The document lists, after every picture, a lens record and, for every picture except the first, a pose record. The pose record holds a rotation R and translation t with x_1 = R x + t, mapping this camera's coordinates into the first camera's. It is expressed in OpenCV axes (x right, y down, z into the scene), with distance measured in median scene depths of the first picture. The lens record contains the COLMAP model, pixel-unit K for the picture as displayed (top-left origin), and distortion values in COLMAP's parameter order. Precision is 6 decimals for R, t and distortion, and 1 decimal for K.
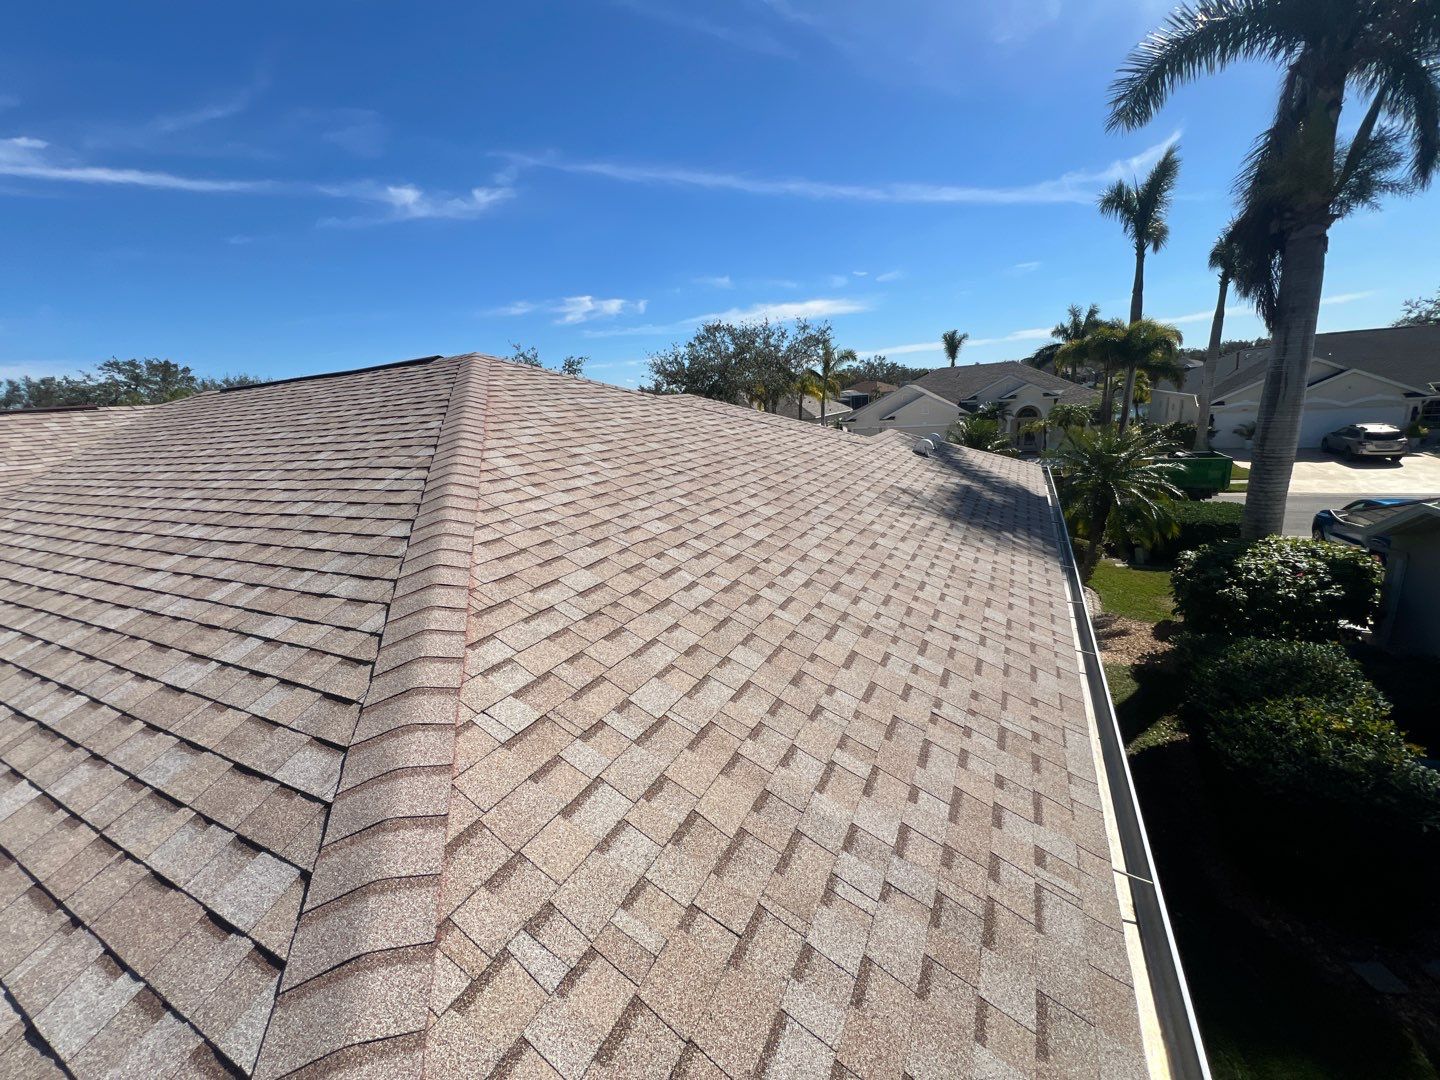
lens RADIAL K [[569.9, 0, 724.9], [0, 569.9, 546.6], [0, 0, 1]] dist [-0.002257, 0.000572]
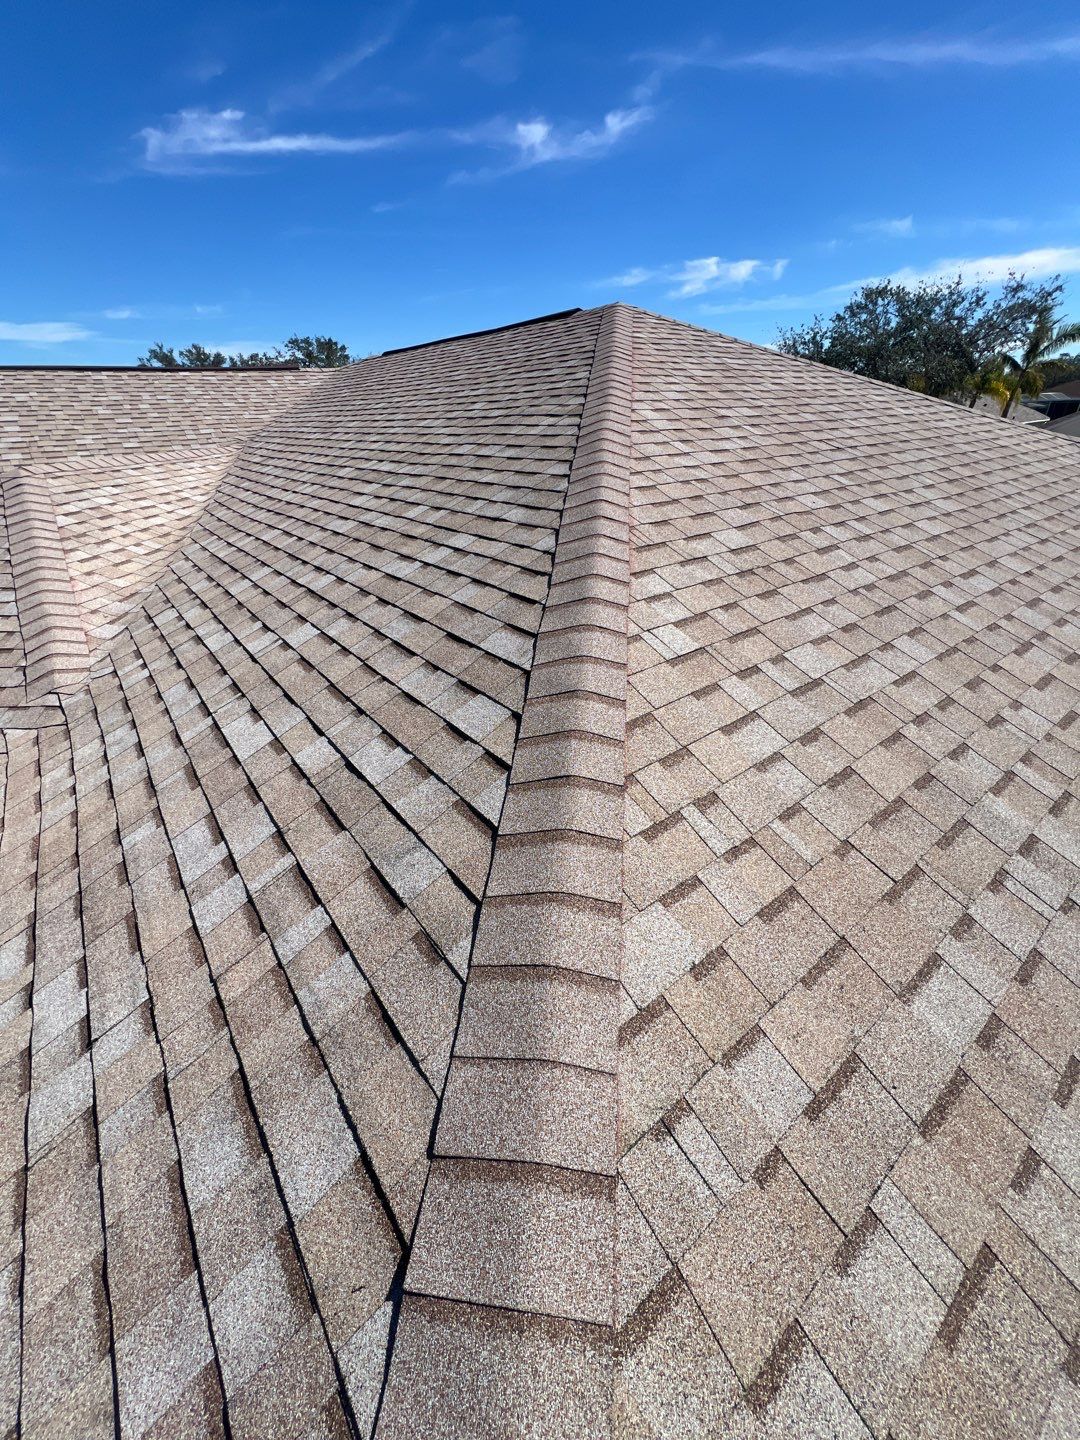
lens RADIAL K [[569.9, 0, 549.0], [0, 569.9, 729.9], [0, 0, 1]] dist [-0.002257, 0.000572]
pose [[0.904491, 0.245638, -0.348652, -0.129754], [-0.139646, 0.942993, 0.302097, 0.122915], [0.402983, -0.224556, 0.887231, -0.029554]]
